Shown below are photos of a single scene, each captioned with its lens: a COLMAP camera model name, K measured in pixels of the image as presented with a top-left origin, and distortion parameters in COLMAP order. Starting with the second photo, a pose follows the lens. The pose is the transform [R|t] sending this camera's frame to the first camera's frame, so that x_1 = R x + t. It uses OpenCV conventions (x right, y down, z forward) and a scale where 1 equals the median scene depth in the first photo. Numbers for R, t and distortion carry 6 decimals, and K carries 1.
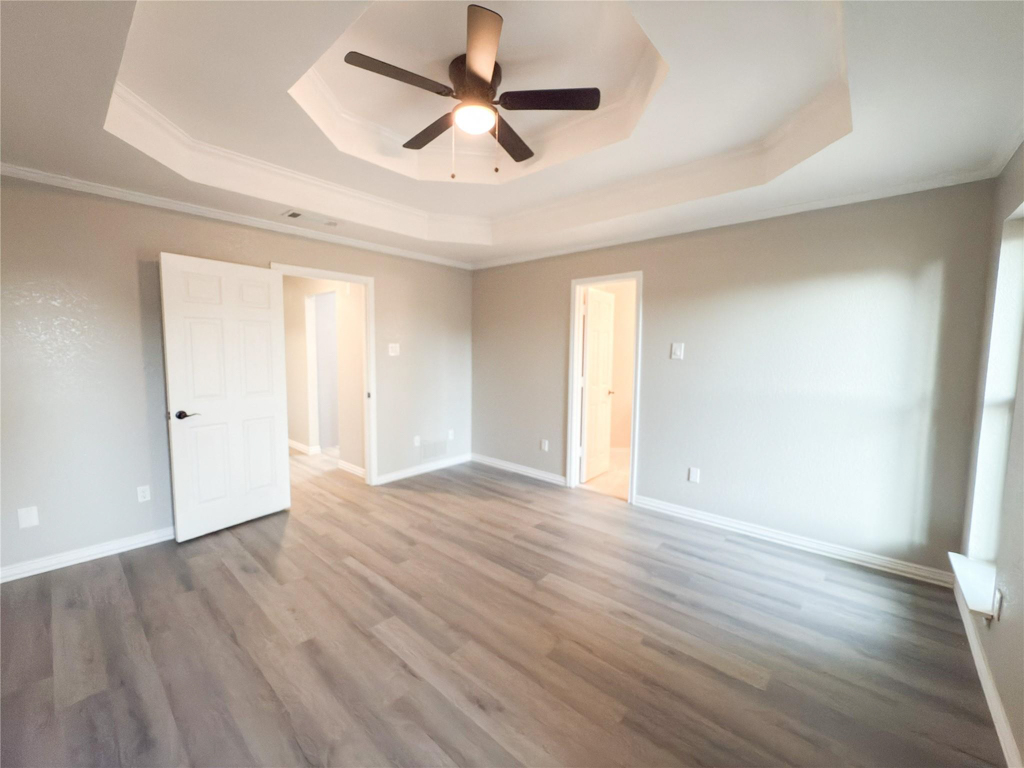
lens RADIAL K [[412.5, 0, 510.5], [0, 412.5, 382.1], [0, 0, 1]] dist [0.004670, -0.000391]
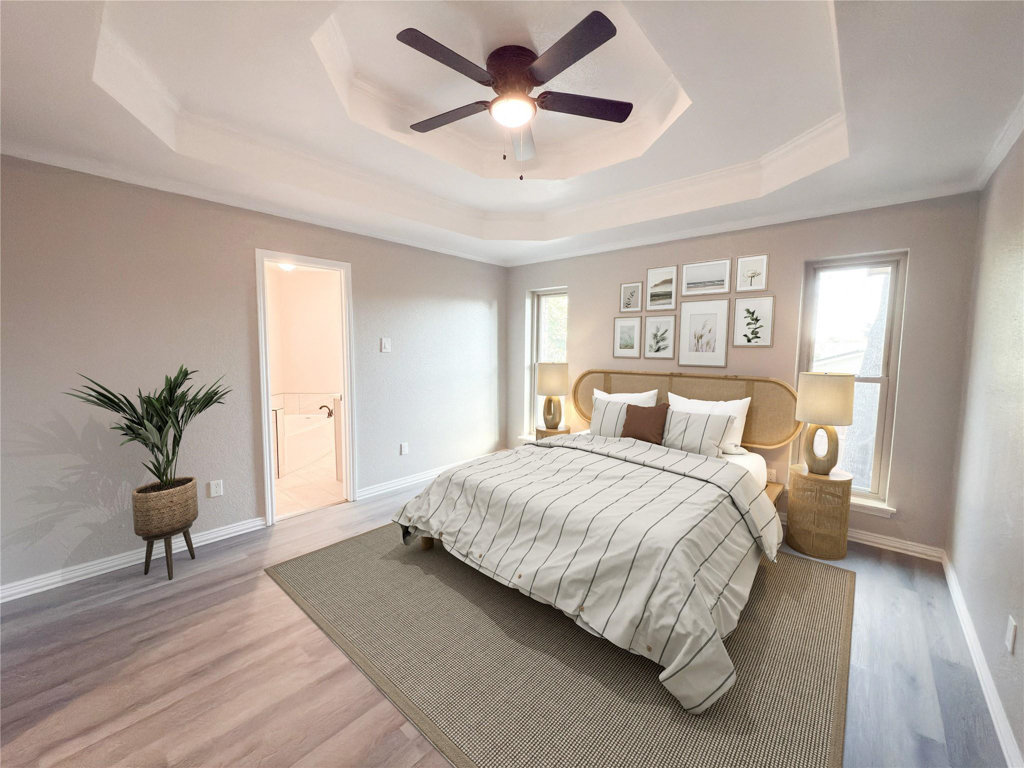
lens RADIAL K [[412.5, 0, 510.3], [0, 412.5, 383.5], [0, 0, 1]] dist [0.004670, -0.000391]
pose [[-0.003454, -0.096577, 0.995320, -0.731939], [0.074471, 0.992537, 0.096565, -0.055222], [-0.997217, 0.074455, 0.003764, 0.675631]]
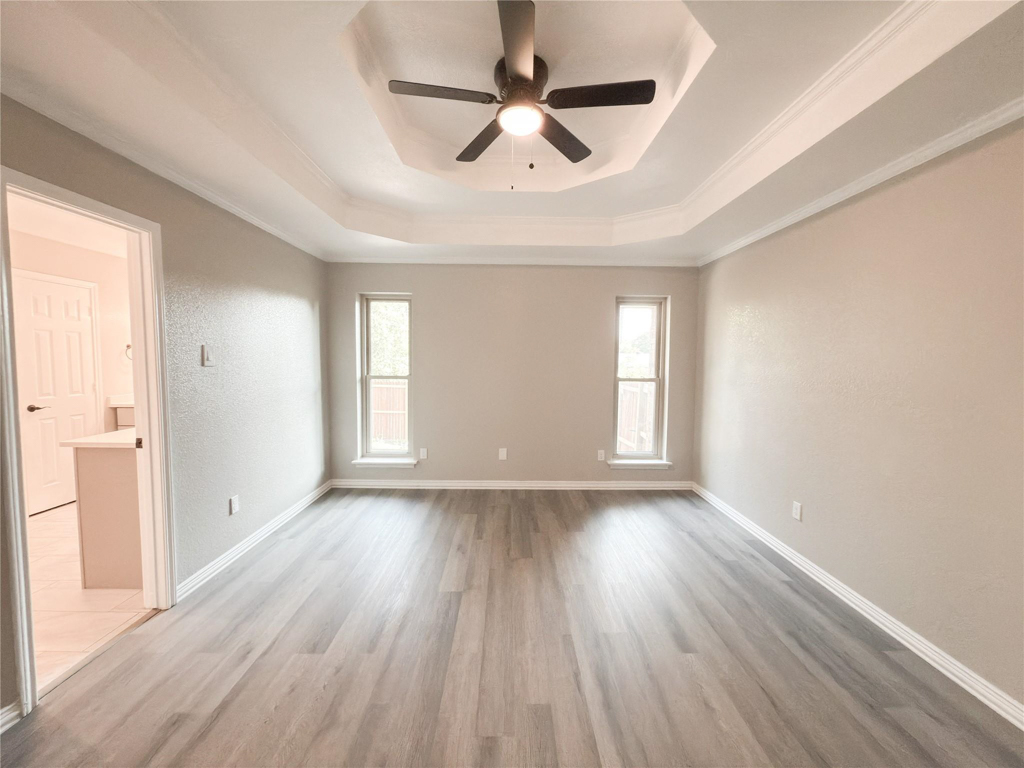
lens RADIAL K [[412.5, 0, 515.3], [0, 412.5, 383.0], [0, 0, 1]] dist [0.004670, -0.000391]
pose [[-0.676956, -0.059643, 0.733603, -0.531882], [0.046495, 0.991255, 0.123495, -0.093443], [-0.734553, 0.117709, -0.668264, 1.113763]]
